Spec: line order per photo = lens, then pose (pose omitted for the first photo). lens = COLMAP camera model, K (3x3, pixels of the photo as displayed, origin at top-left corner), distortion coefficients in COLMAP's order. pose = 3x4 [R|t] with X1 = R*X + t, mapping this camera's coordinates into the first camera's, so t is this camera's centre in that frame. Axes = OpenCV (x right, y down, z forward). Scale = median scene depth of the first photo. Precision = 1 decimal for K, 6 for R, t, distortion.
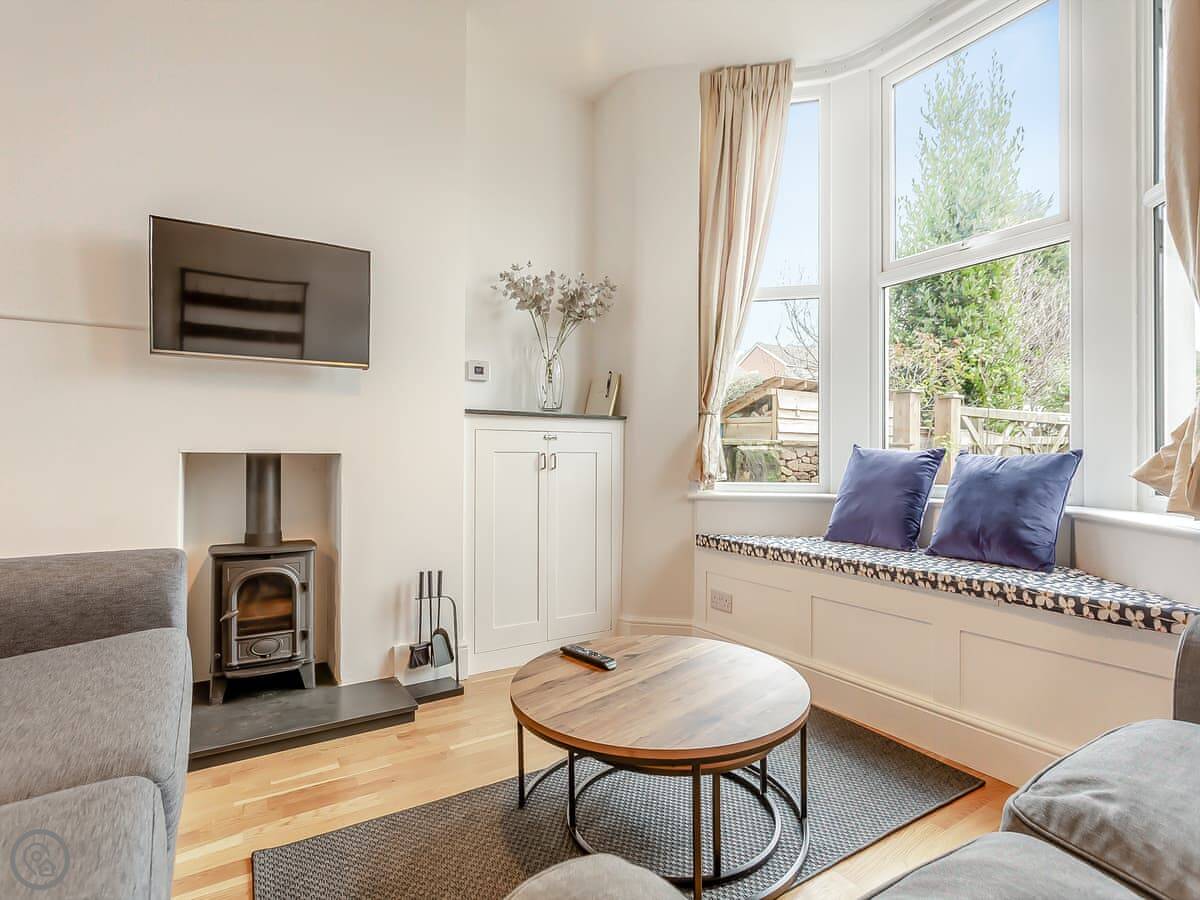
lens RADIAL K [[610.9, 0, 592.3], [0, 610.9, 451.2], [0, 0, 1]] dist [0.000046, 0.000377]
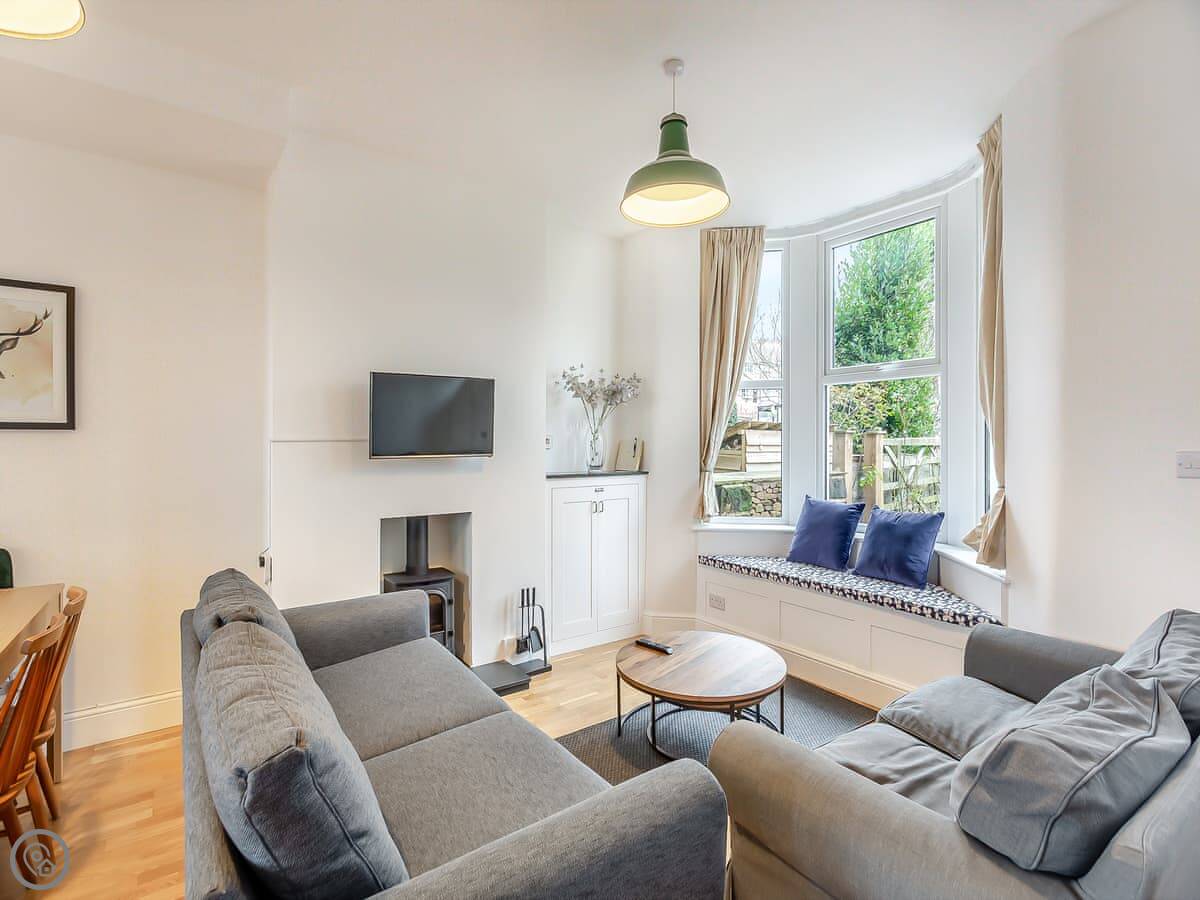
lens RADIAL K [[575.8, 0, 590.0], [0, 575.8, 442.4], [0, 0, 1]] dist [0.004277, 0.000334]
pose [[0.998348, -0.001972, 0.057425, -0.200795], [0.001477, 0.999961, 0.008667, -0.175778], [-0.057440, -0.008568, 0.998312, -0.416643]]
